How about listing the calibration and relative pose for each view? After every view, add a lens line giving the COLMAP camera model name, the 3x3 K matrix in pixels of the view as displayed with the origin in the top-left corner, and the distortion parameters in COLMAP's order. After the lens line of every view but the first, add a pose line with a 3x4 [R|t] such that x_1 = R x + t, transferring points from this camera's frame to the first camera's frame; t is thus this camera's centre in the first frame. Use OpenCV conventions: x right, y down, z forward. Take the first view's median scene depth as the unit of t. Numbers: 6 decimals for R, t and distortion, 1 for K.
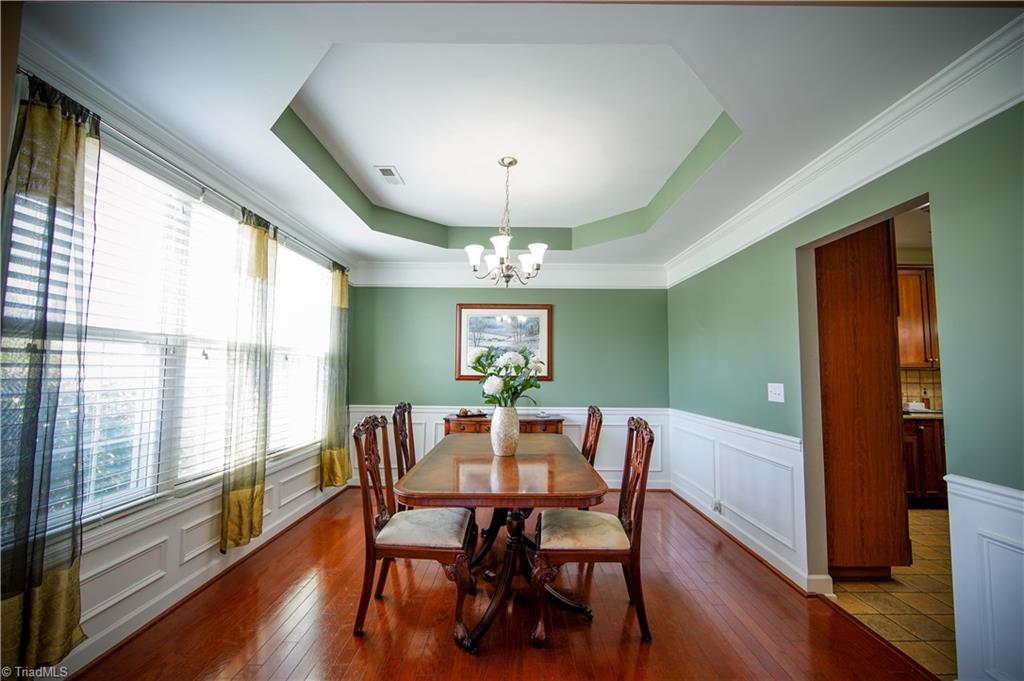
lens RADIAL K [[423.3, 0, 510.8], [0, 423.3, 341.7], [0, 0, 1]] dist [-0.010731, 0.000944]
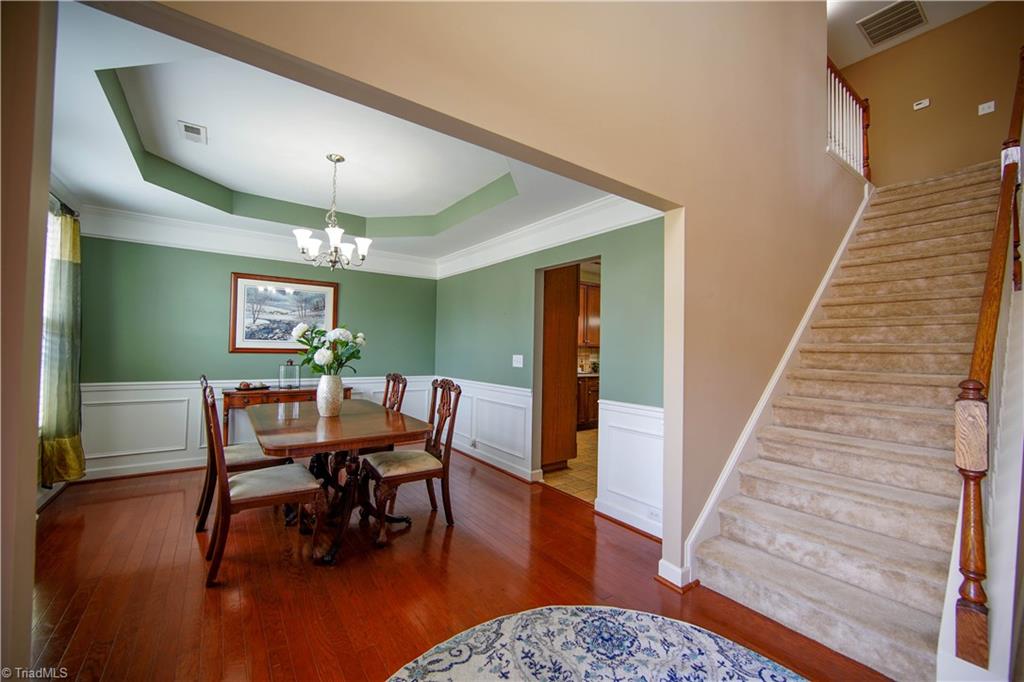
lens RADIAL K [[412.4, 0, 514.7], [0, 412.4, 343.1], [0, 0, 1]] dist [-0.014244, 0.000736]
pose [[0.803581, 0.016392, 0.594969, -0.273453], [-0.053816, 0.997527, 0.045204, -0.011662], [-0.592757, -0.068344, 0.802476, -0.192249]]
